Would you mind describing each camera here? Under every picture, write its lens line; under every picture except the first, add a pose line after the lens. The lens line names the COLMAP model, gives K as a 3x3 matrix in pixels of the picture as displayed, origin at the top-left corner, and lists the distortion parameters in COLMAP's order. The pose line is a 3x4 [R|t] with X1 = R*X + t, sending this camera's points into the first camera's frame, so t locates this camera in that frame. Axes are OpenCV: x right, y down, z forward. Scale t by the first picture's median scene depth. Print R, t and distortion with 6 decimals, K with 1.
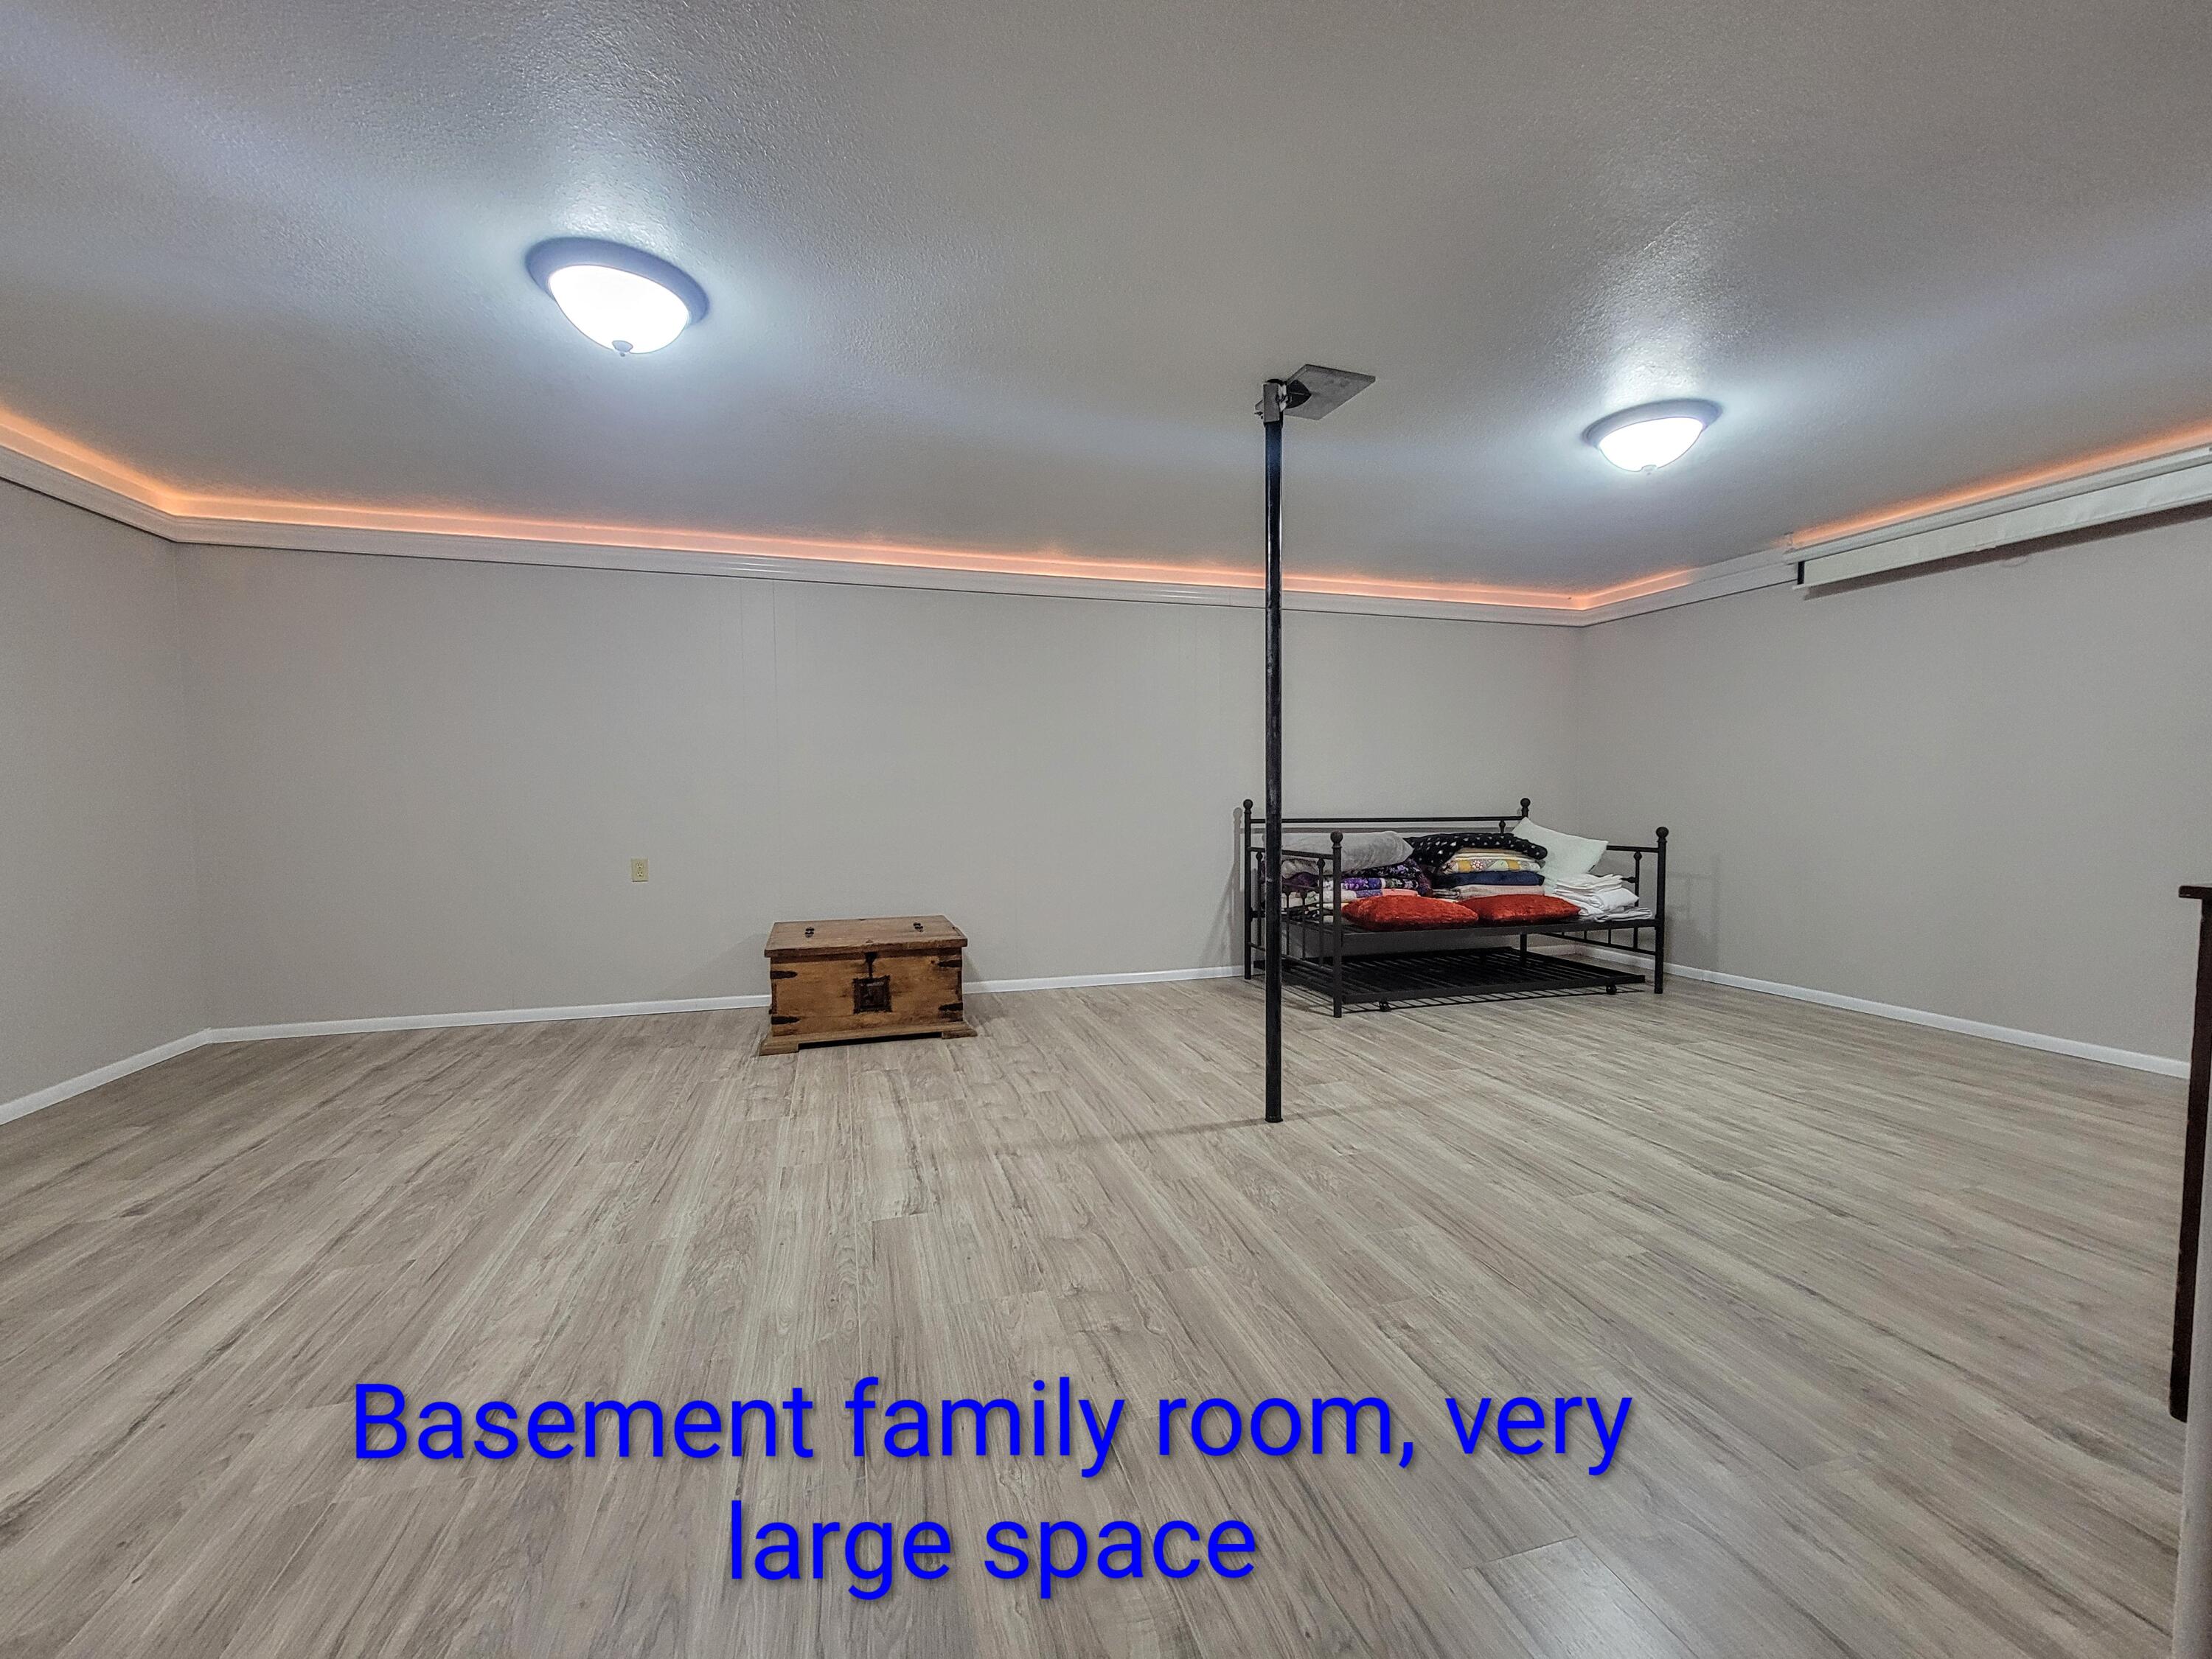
lens RADIAL K [[902.4, 0, 1103.4], [0, 902.4, 841.5], [0, 0, 1]] dist [-0.001378, 0.000094]
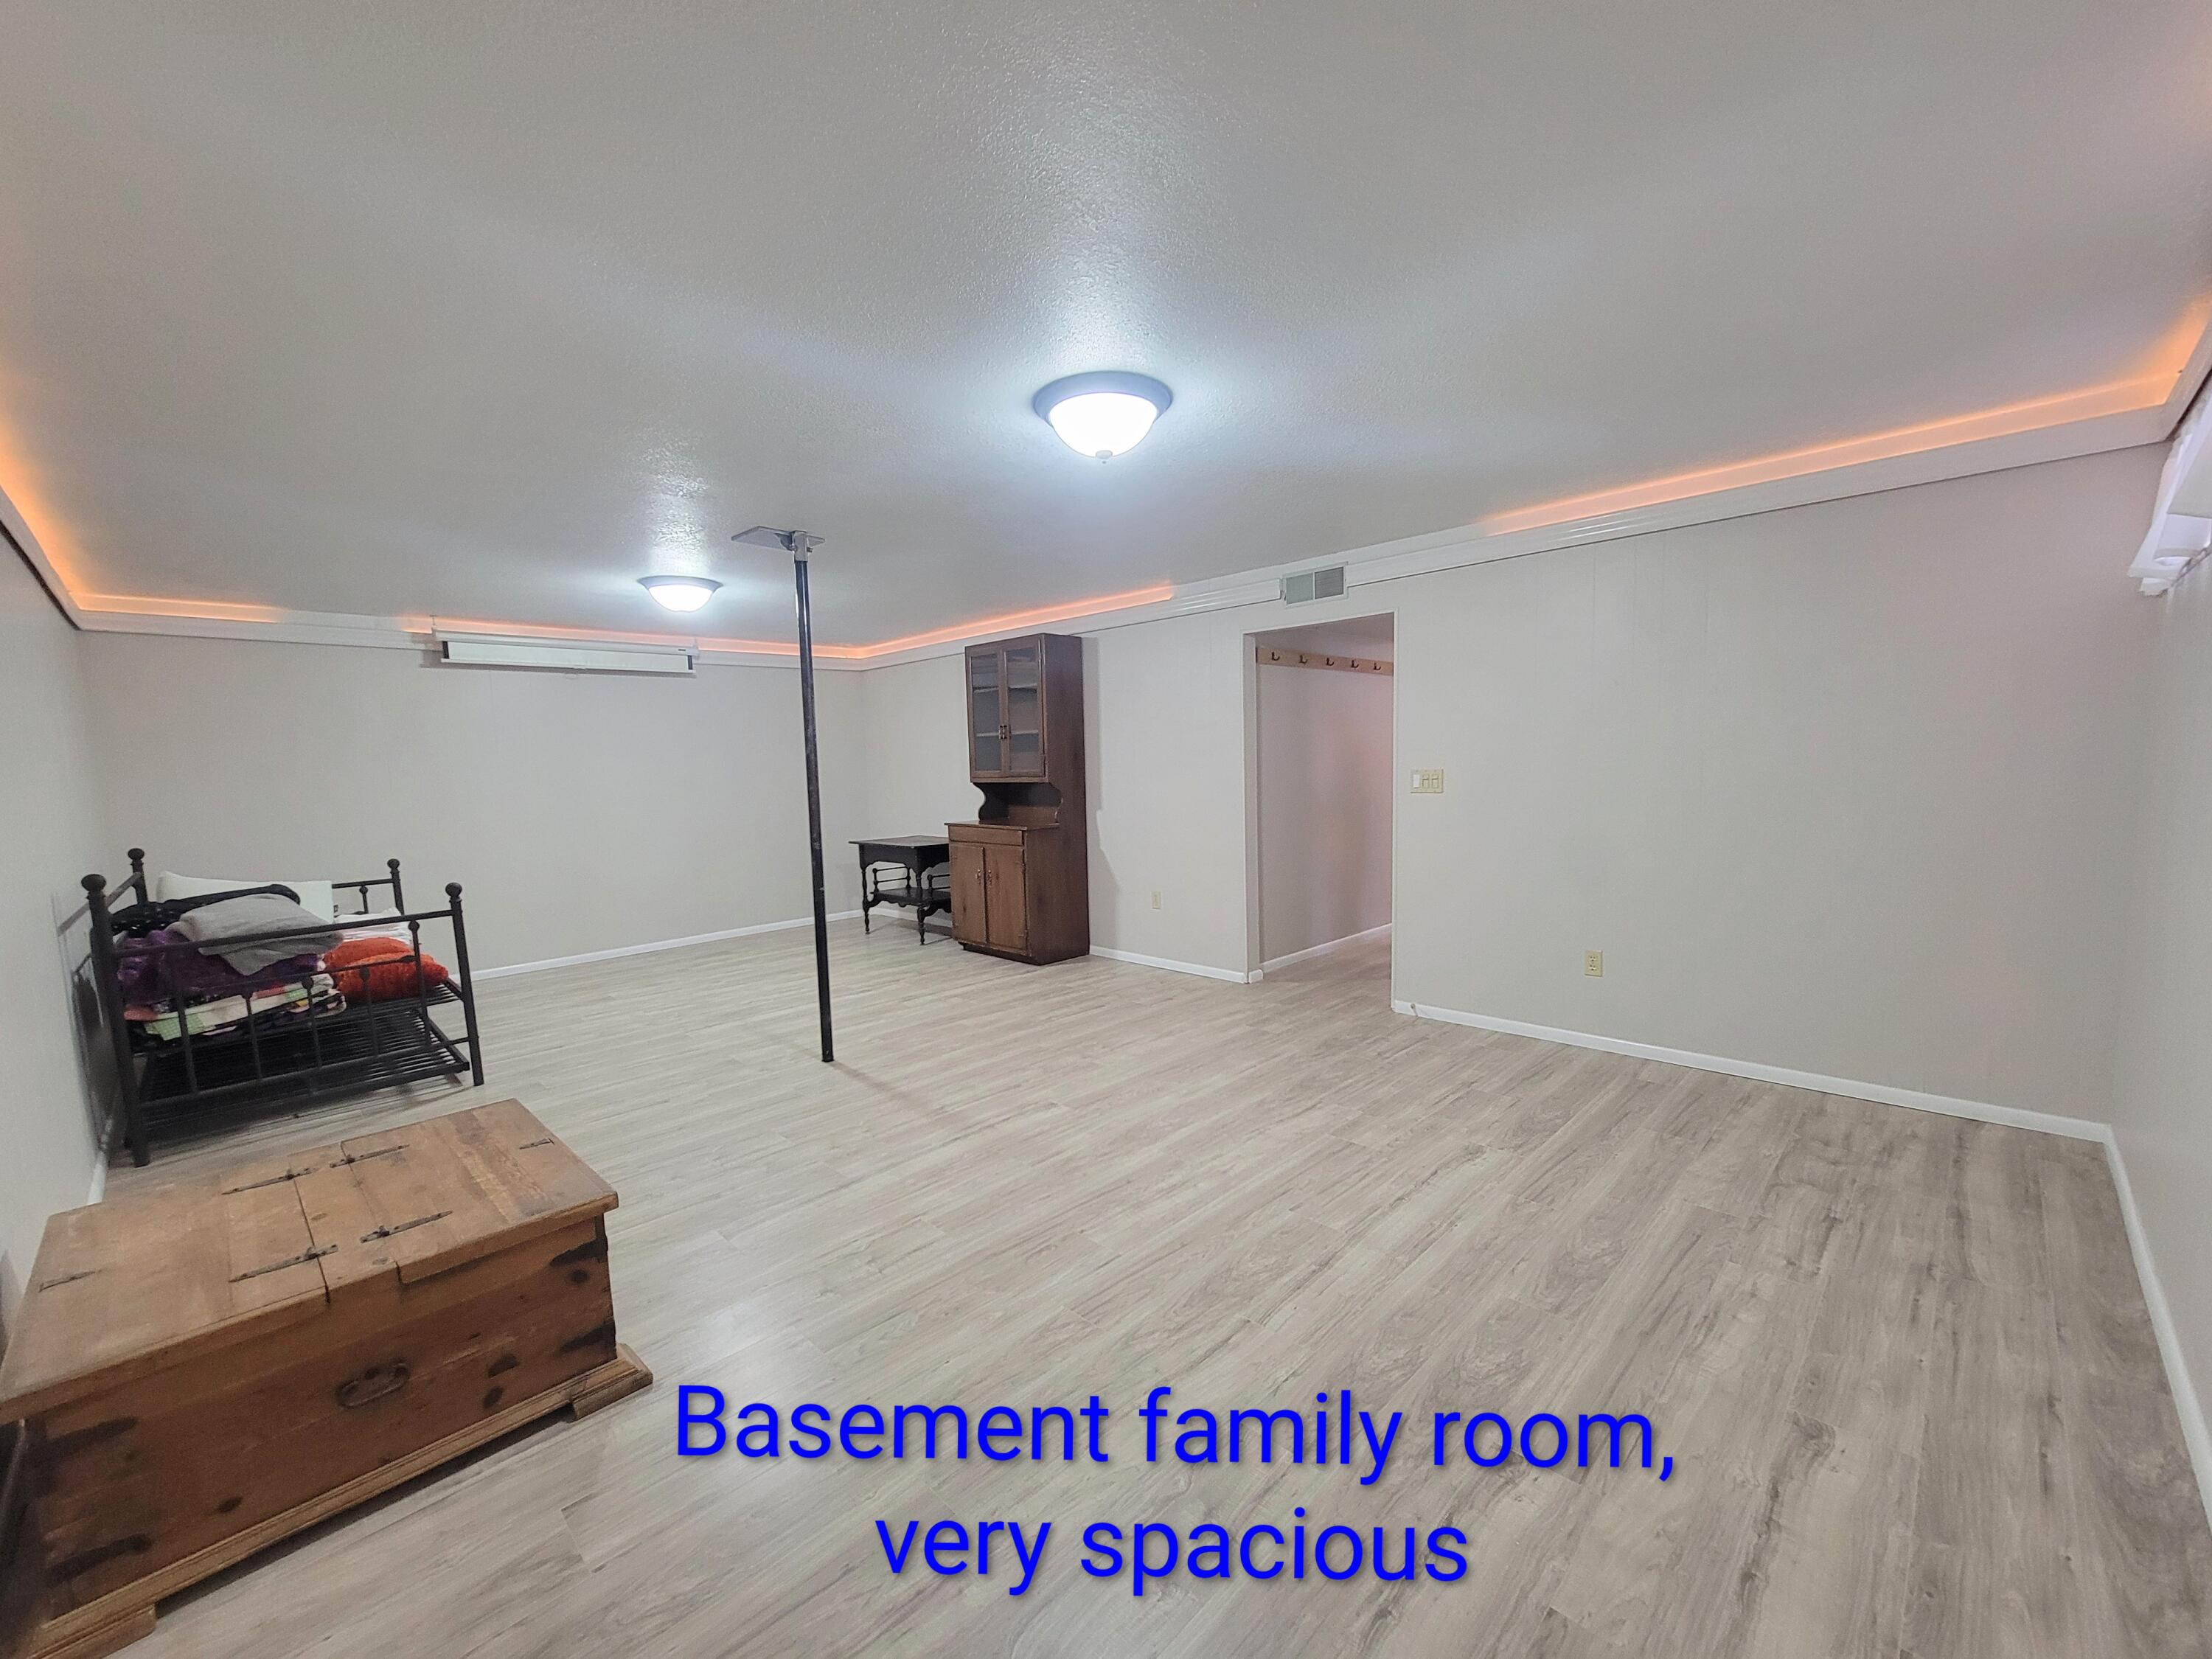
lens RADIAL K [[902.4, 0, 1103.4], [0, 902.4, 841.5], [0, 0, 1]] dist [-0.001378, 0.000094]
pose [[-0.487420, -0.058177, 0.871227, -1.444084], [0.076700, 0.991068, 0.109090, -0.174079], [-0.869792, 0.119996, -0.478605, 1.495099]]
